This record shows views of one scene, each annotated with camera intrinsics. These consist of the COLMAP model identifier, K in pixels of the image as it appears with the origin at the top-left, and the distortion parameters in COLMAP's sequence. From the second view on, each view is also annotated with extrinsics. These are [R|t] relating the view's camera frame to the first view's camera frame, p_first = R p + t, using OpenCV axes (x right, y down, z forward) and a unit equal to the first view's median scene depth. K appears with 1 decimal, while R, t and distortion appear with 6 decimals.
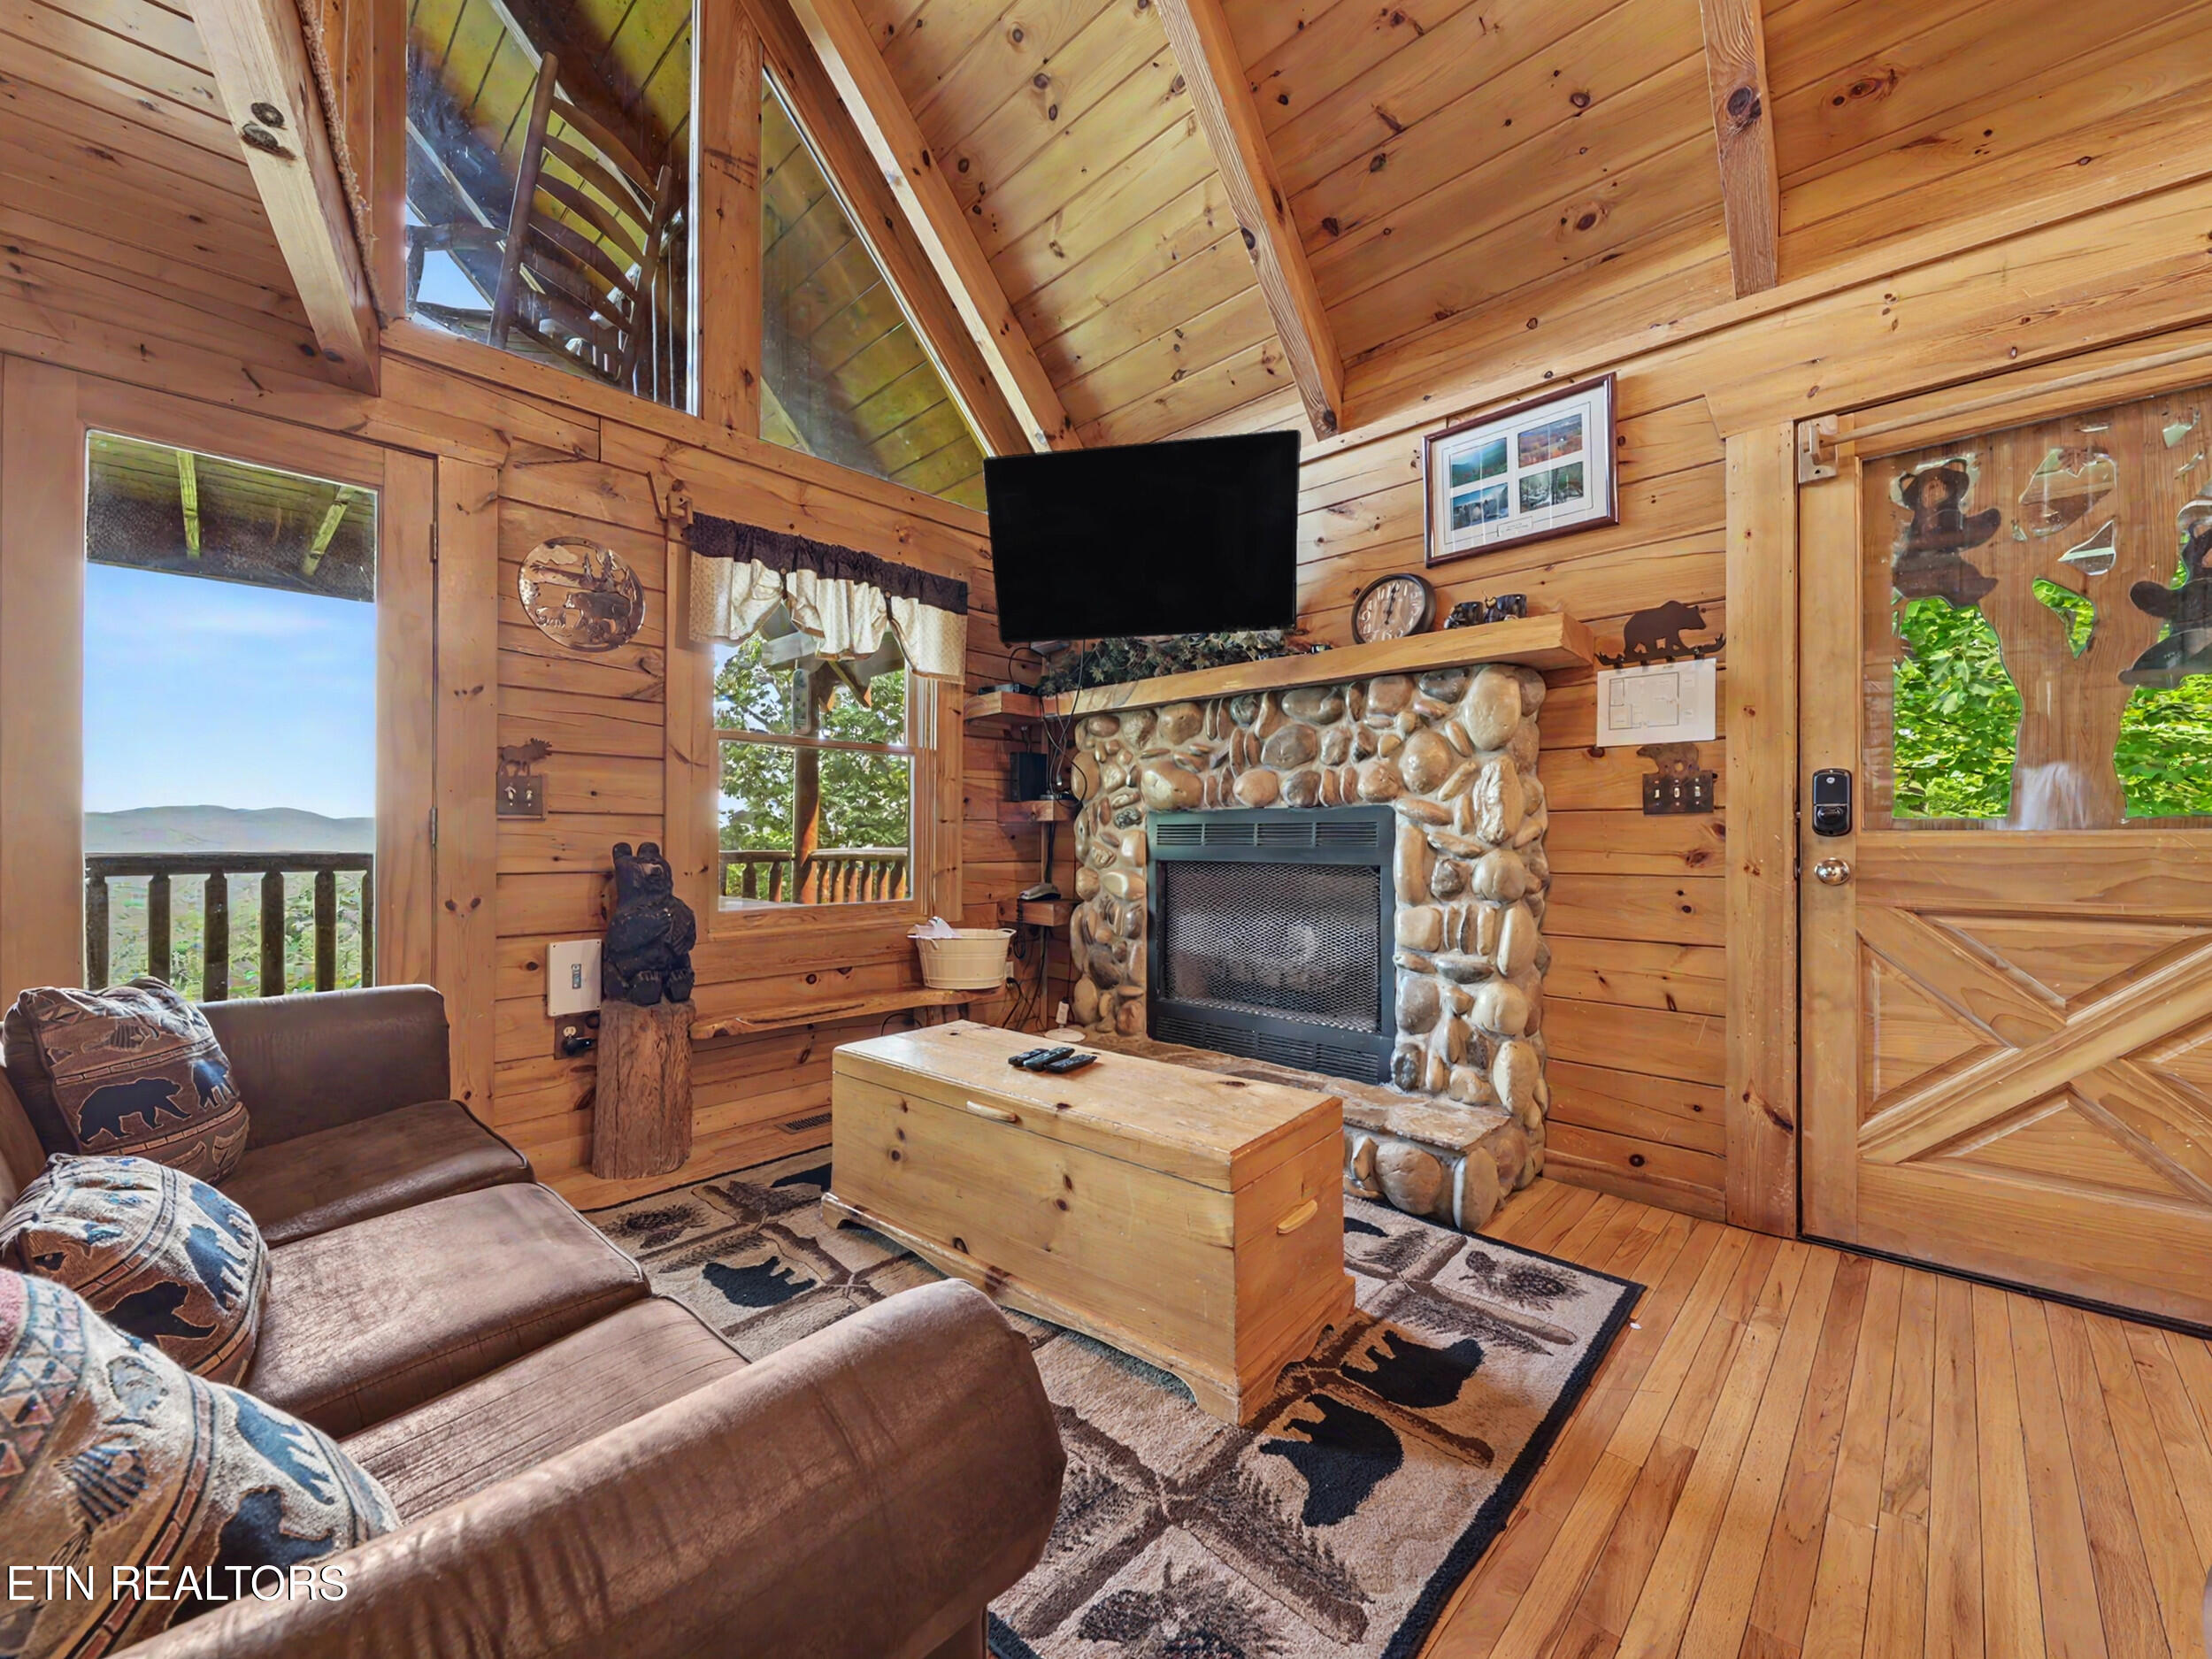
lens RADIAL K [[869.8, 0, 1094.5], [0, 869.8, 847.2], [0, 0, 1]] dist [0.010983, -0.007406]
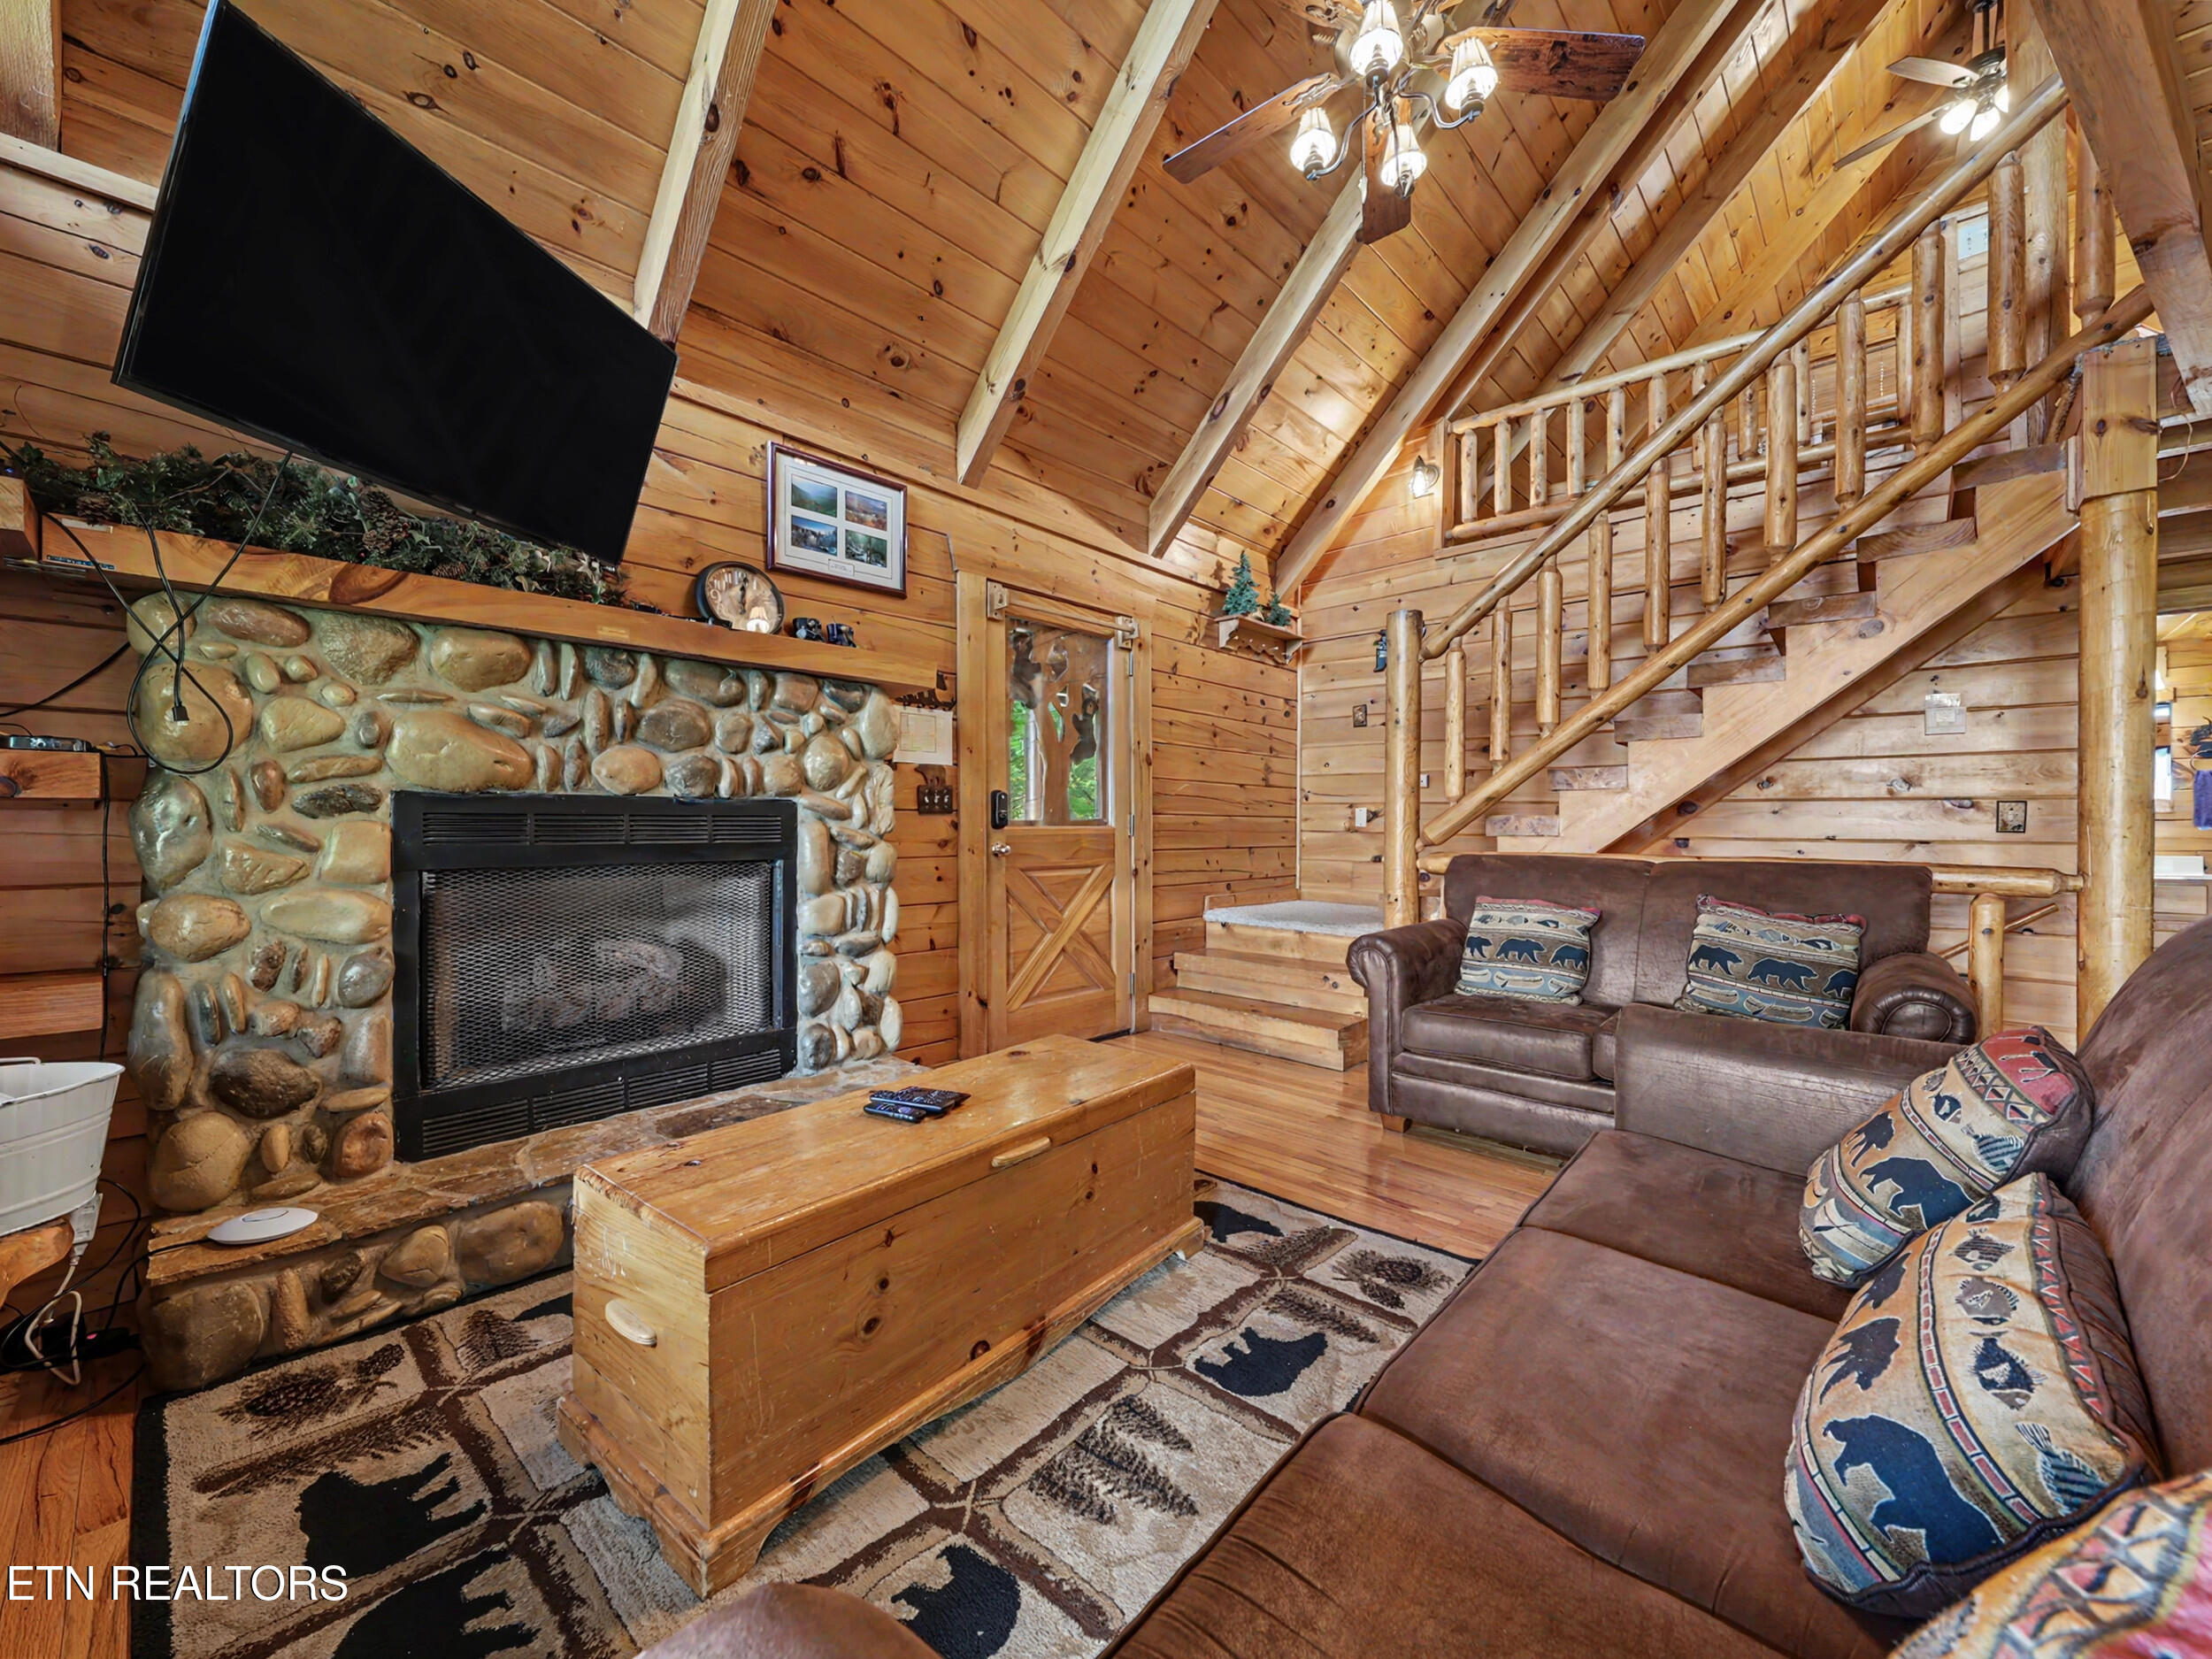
lens RADIAL K [[869.8, 0, 1094.7], [0, 869.8, 840.4], [0, 0, 1]] dist [0.010983, -0.007406]
pose [[-0.010971, -0.016618, 0.999802, -0.726600], [0.012201, 0.999785, 0.016752, -0.014081], [-0.999865, 0.012382, -0.010765, 0.693676]]
